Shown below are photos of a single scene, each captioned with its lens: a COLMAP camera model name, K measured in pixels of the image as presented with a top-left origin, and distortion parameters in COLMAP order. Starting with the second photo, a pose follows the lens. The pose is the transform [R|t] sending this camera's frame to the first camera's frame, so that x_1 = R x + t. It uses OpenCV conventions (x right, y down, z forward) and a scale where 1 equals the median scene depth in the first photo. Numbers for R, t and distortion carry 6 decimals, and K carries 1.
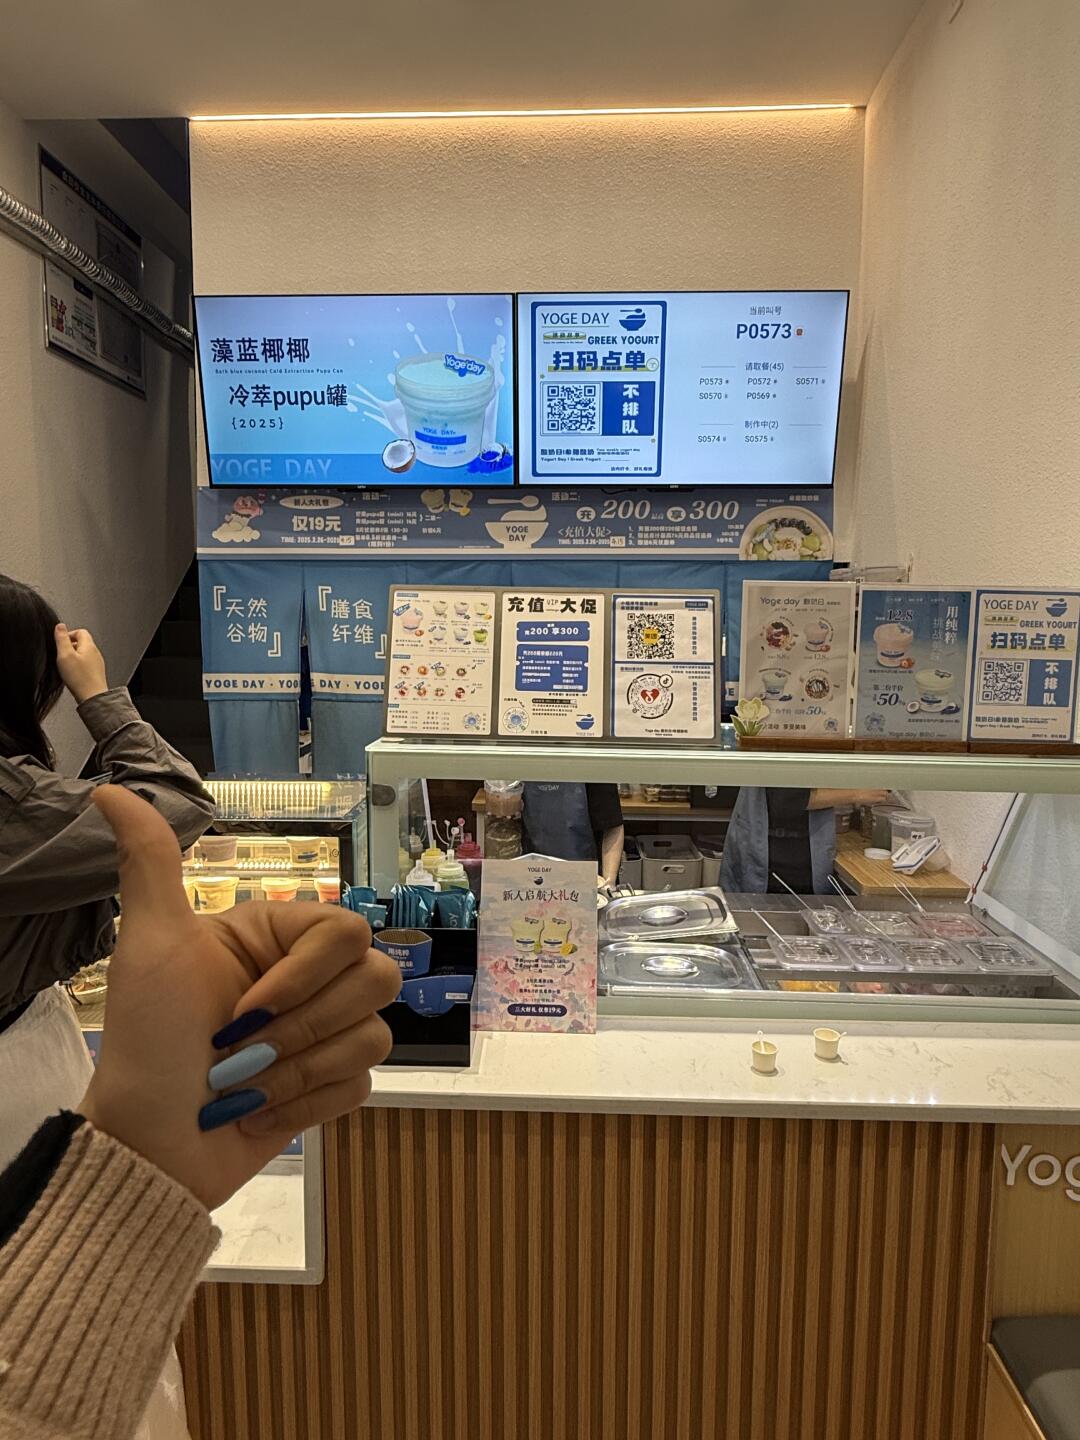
lens RADIAL K [[842.0, 0, 538.7], [0, 842.0, 716.1], [0, 0, 1]] dist [0.001999, 0.000074]
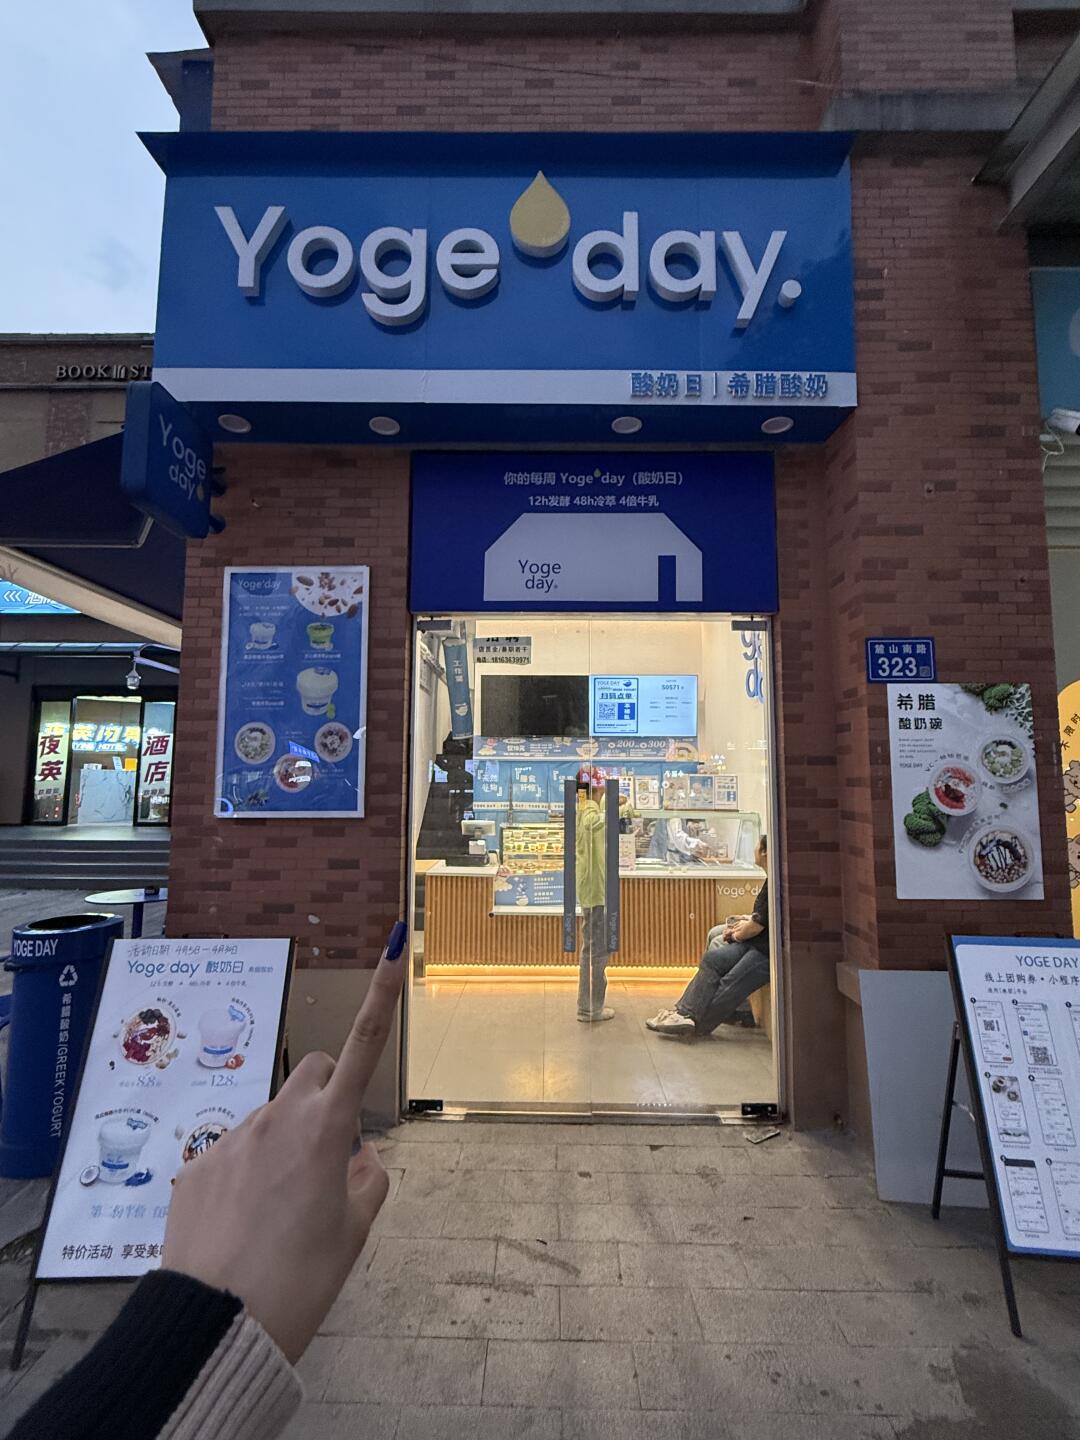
lens RADIAL K [[672.8, 0, 542.2], [0, 672.8, 719.0], [0, 0, 1]] dist [0.000007, 0.000001]
pose [[0.999432, 0.004288, 0.033418, -0.267072], [0.002743, 0.978219, -0.207559, 0.150121], [-0.033580, 0.207533, 0.977651, -1.289261]]
